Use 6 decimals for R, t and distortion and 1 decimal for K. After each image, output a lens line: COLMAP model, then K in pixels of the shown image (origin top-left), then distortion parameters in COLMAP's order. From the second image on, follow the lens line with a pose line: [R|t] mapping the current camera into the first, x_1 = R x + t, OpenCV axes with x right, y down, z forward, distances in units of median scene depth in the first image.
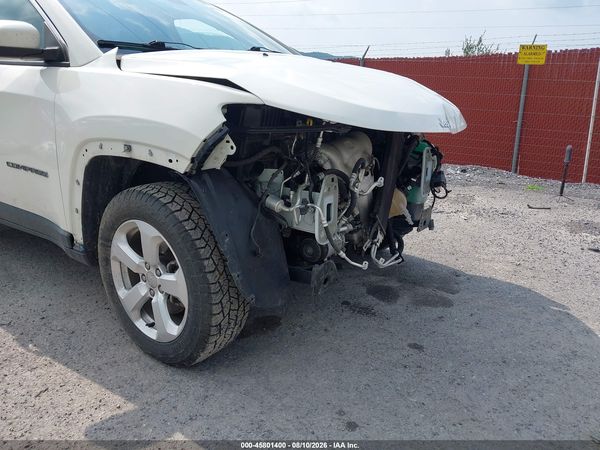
lens RADIAL K [[468.8, 0, 300.0], [0, 468.8, 225.0], [0, 0, 1]] dist [0.037888, -0.050201]
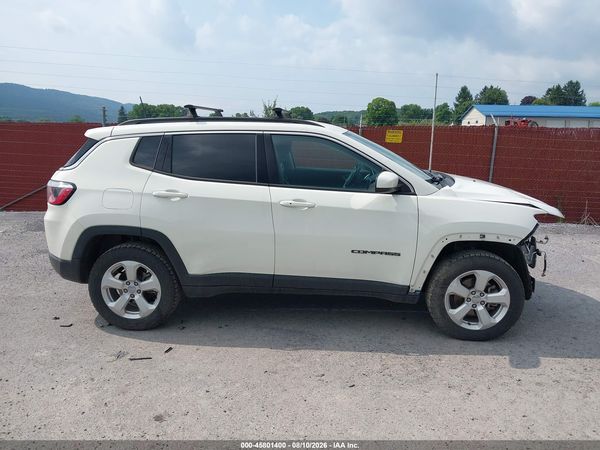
lens RADIAL K [[477.8, 0, 298.1], [0, 477.8, 216.8], [0, 0, 1]] dist [0.018606, -0.013564]
pose [[0.851193, -0.092406, 0.516655, -1.891473], [0.139430, 0.988820, -0.052858, -0.218556], [-0.505994, 0.117030, 0.854561, -0.372684]]
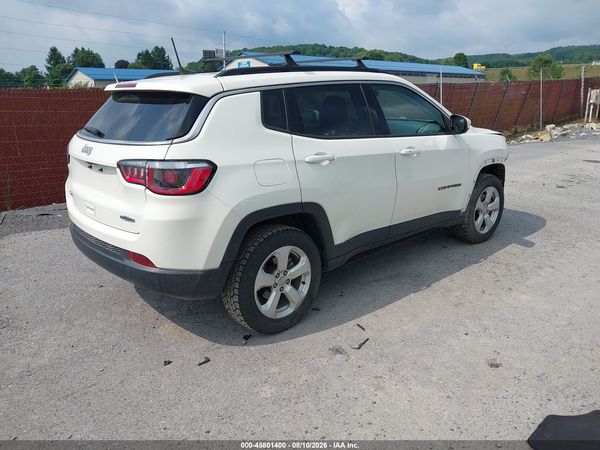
lens RADIAL K [[474.7, 0, 300.0], [0, 474.7, 225.0], [0, 0, 1]] dist [0.029629, -0.034506]
pose [[0.225276, -0.272462, 0.935422, -2.928606], [0.287320, 0.935982, 0.203430, -0.616409], [-0.930966, 0.222938, 0.289139, 1.163243]]
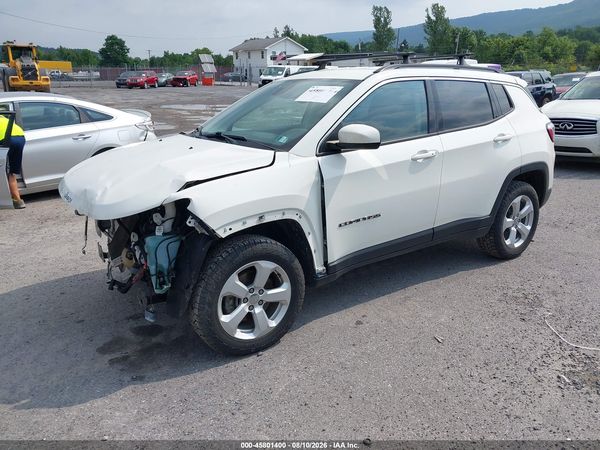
lens RADIAL K [[477.8, 0, 298.1], [0, 477.8, 216.8], [0, 0, 1]] dist [0.018606, -0.013564]
pose [[-0.345572, 0.250171, -0.904431, 1.477915], [-0.249102, 0.904774, 0.345445, -0.882649], [0.904725, 0.344672, -0.250346, 2.083509]]
